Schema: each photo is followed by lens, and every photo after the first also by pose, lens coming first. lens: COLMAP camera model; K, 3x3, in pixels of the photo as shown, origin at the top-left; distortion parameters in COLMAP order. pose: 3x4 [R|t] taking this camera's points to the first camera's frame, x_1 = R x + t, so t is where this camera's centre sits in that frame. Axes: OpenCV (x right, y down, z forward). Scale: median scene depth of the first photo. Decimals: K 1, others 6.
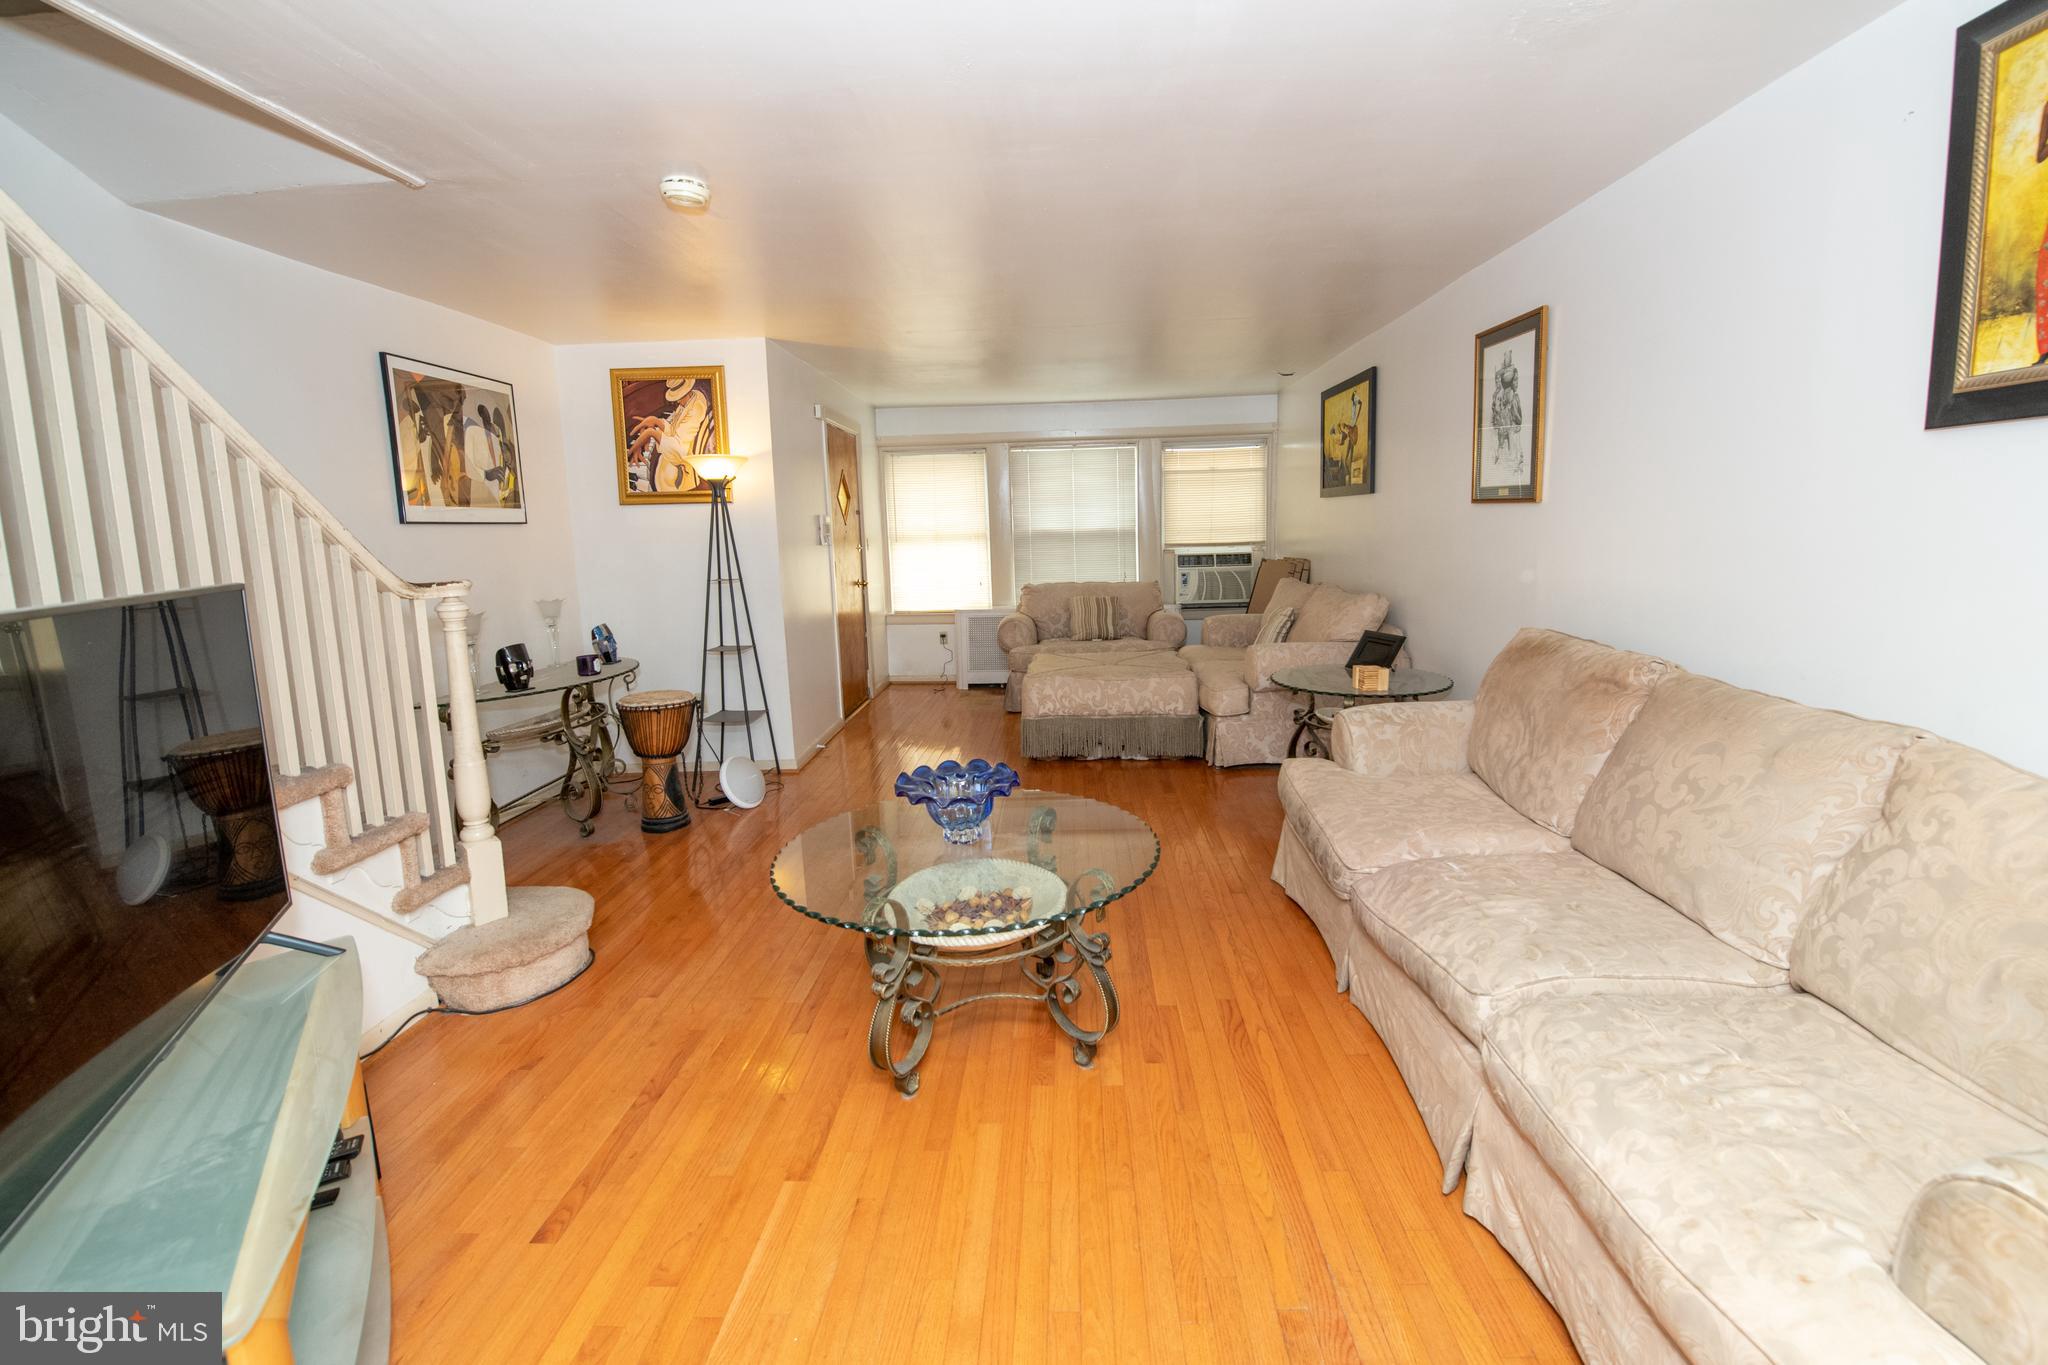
lens RADIAL K [[861.5, 0, 1029.3], [0, 861.5, 651.6], [0, 0, 1]] dist [-0.021084, -0.000767]
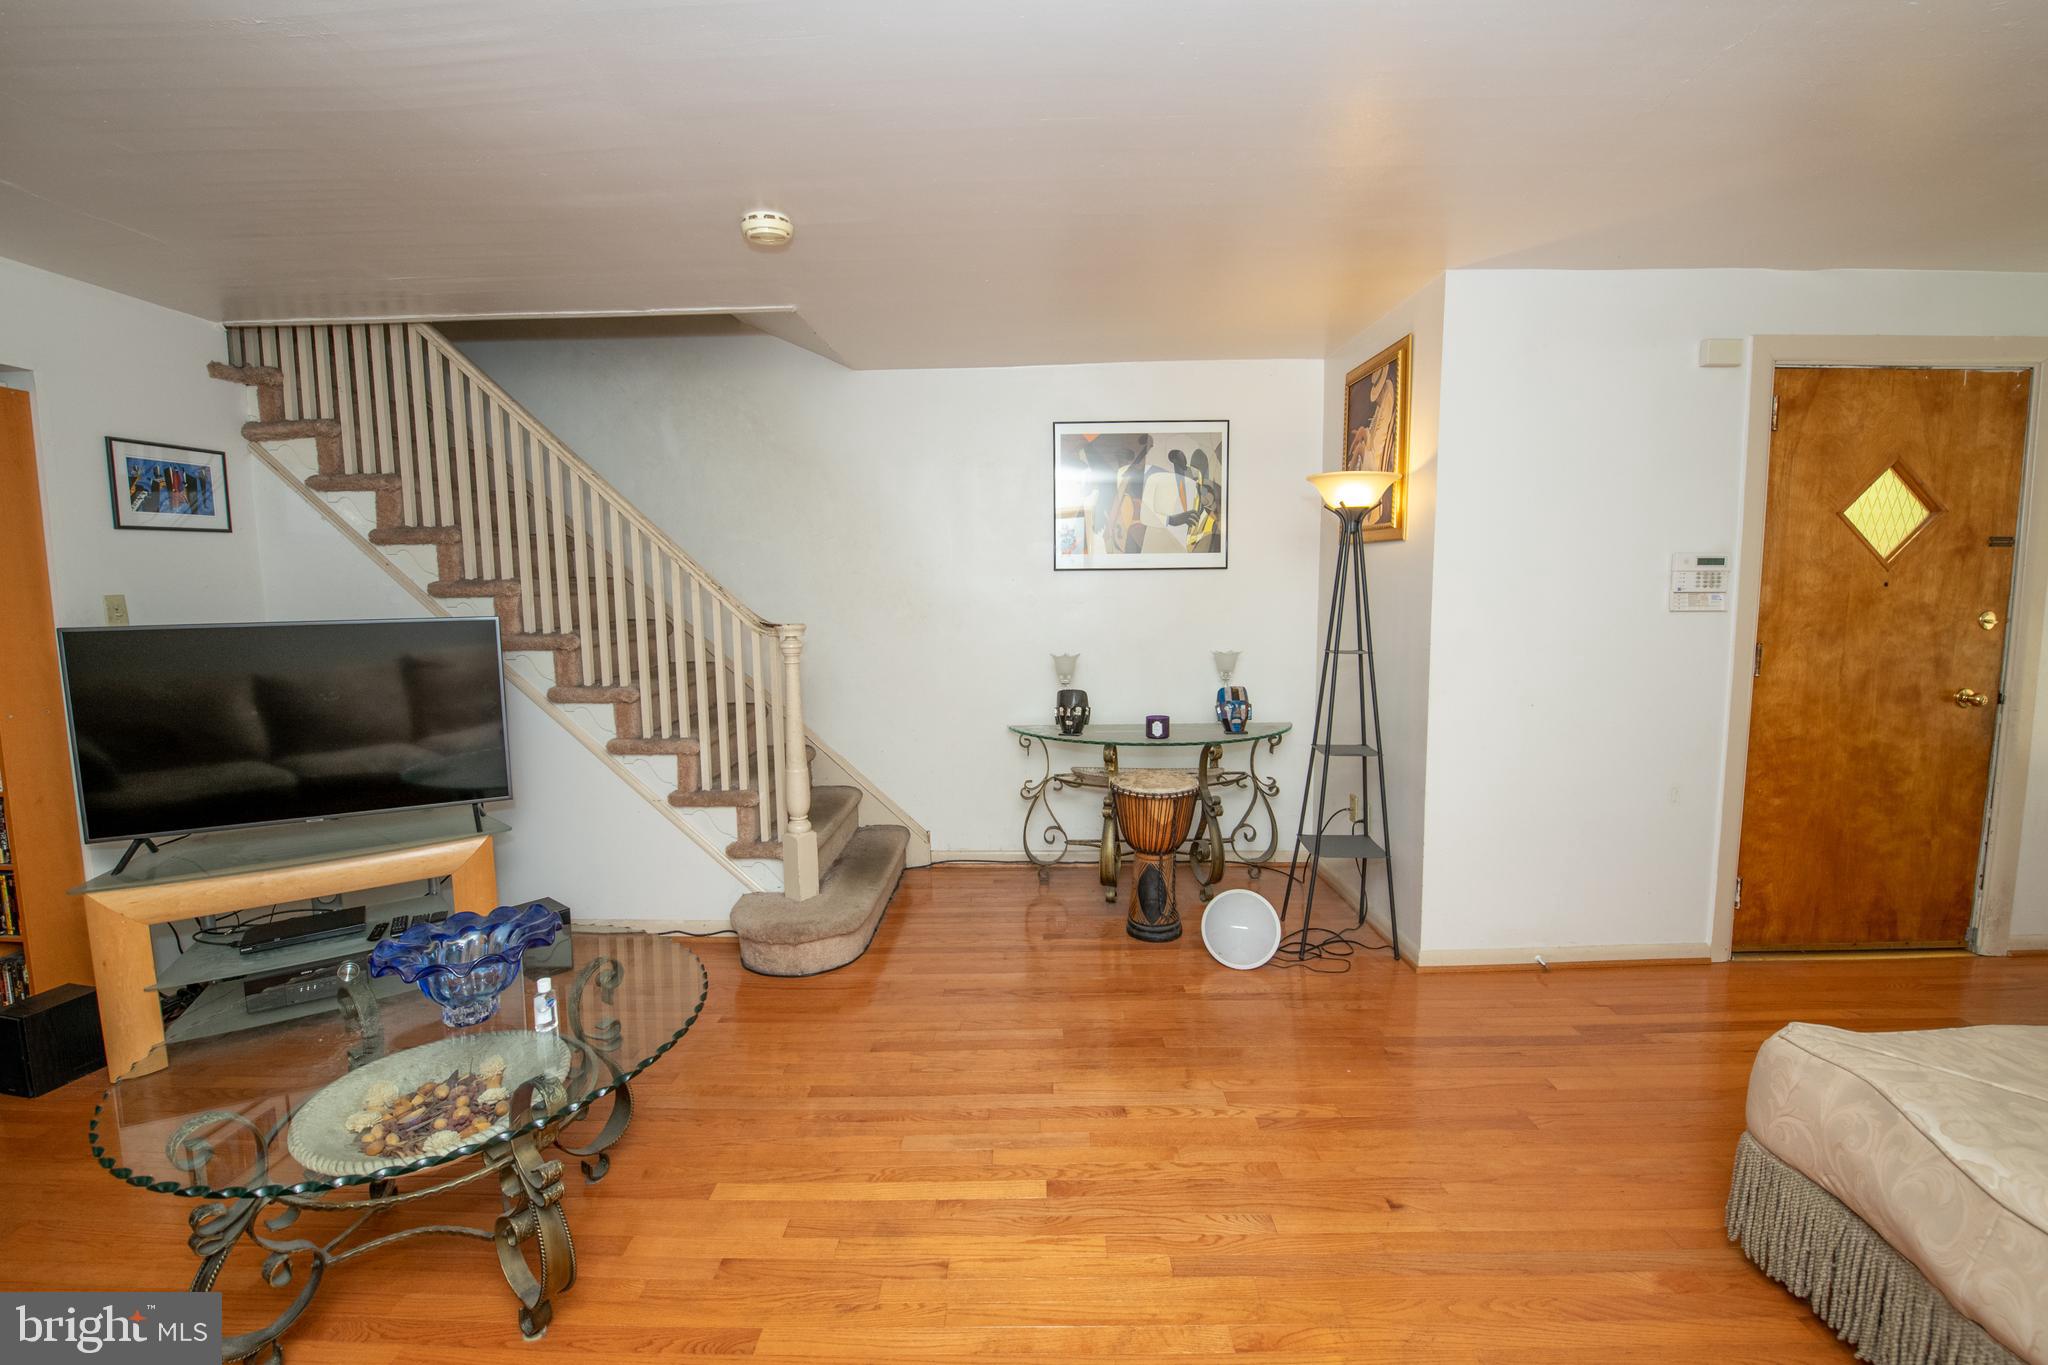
lens RADIAL K [[833.9, 0, 1027.8], [0, 833.9, 670.1], [0, 0, 1]] dist [-0.015801, 0.000135]
pose [[0.048568, 0.129398, -0.990403, 0.326208], [-0.132747, 0.983613, 0.122001, -0.126186], [0.989959, 0.125547, 0.064949, 0.761195]]
